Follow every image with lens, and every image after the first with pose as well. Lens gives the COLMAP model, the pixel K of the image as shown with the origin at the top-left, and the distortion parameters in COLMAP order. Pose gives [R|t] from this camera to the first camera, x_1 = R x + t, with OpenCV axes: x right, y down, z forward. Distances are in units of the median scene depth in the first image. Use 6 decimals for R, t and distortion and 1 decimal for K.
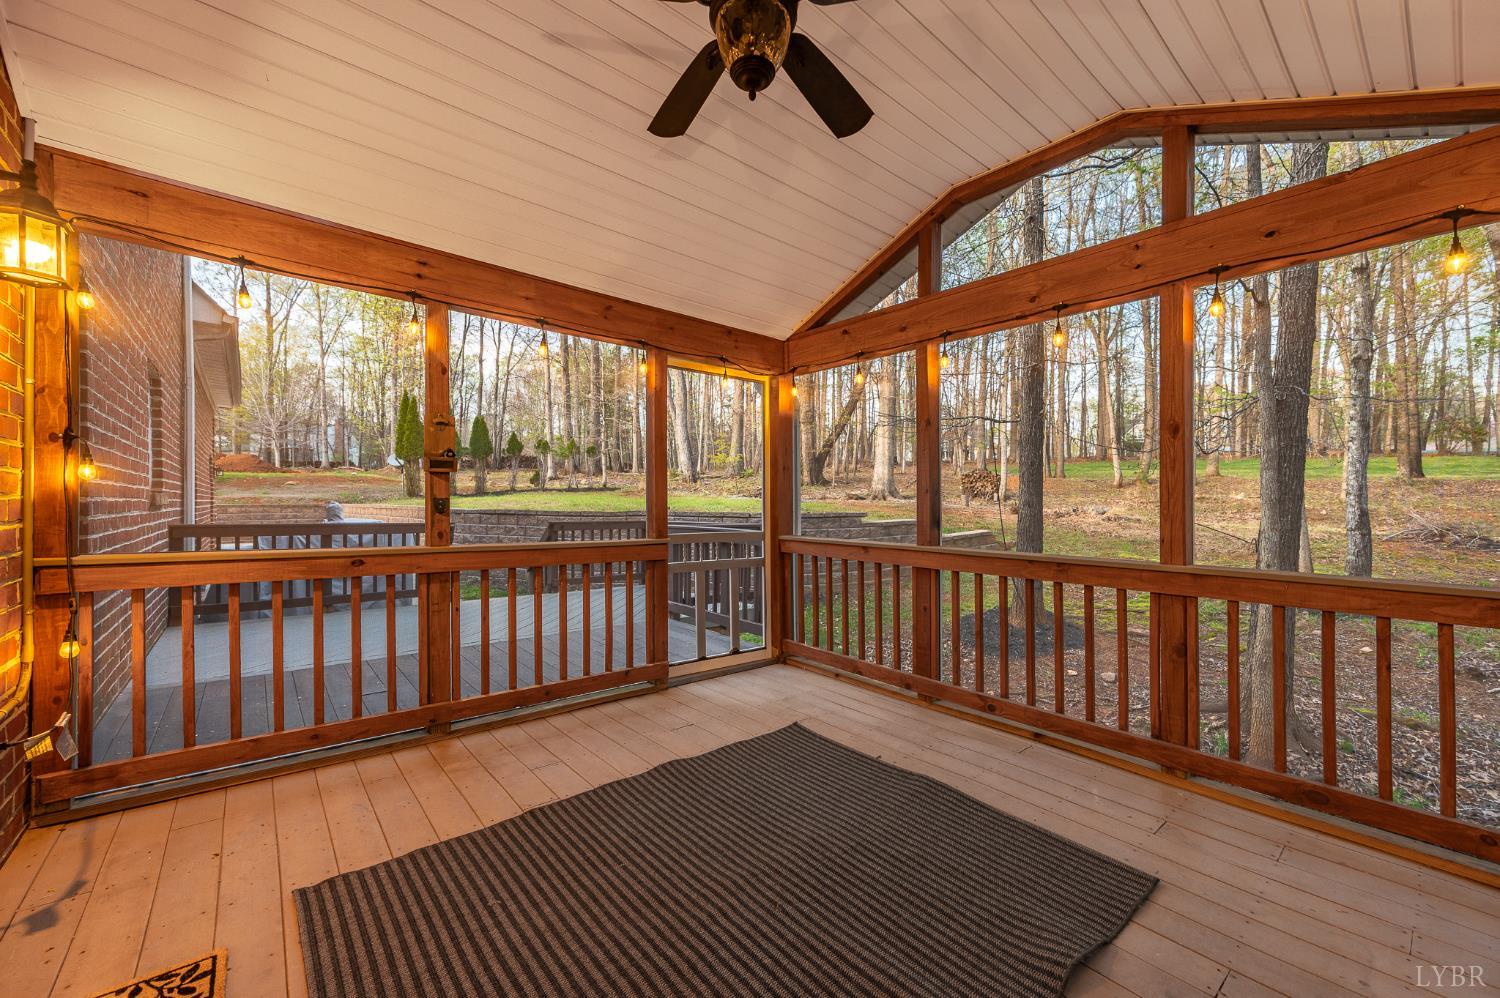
lens RADIAL K [[586.6, 0, 749.3], [0, 586.6, 497.0], [0, 0, 1]] dist [0.000574, 0.000174]
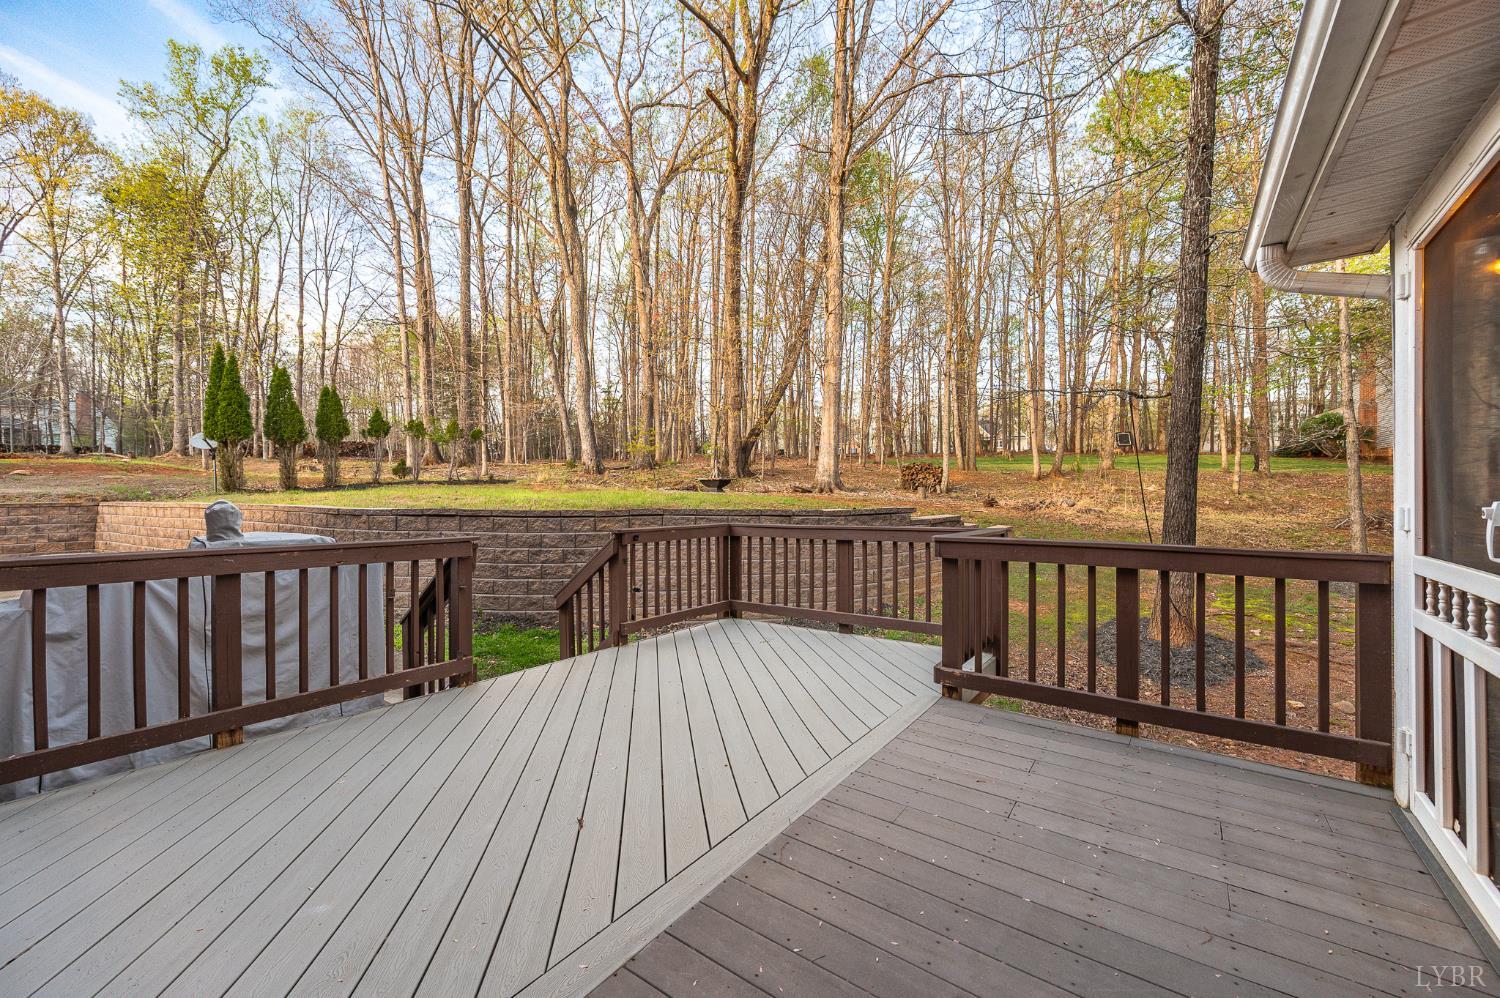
lens RADIAL K [[586.6, 0, 752.1], [0, 586.6, 493.4], [0, 0, 1]] dist [0.000574, 0.000174]
pose [[0.970293, -0.004730, 0.241887, -0.098167], [0.003542, 0.999979, 0.005348, 0.000348], [-0.241907, -0.004332, 0.970290, 0.104773]]
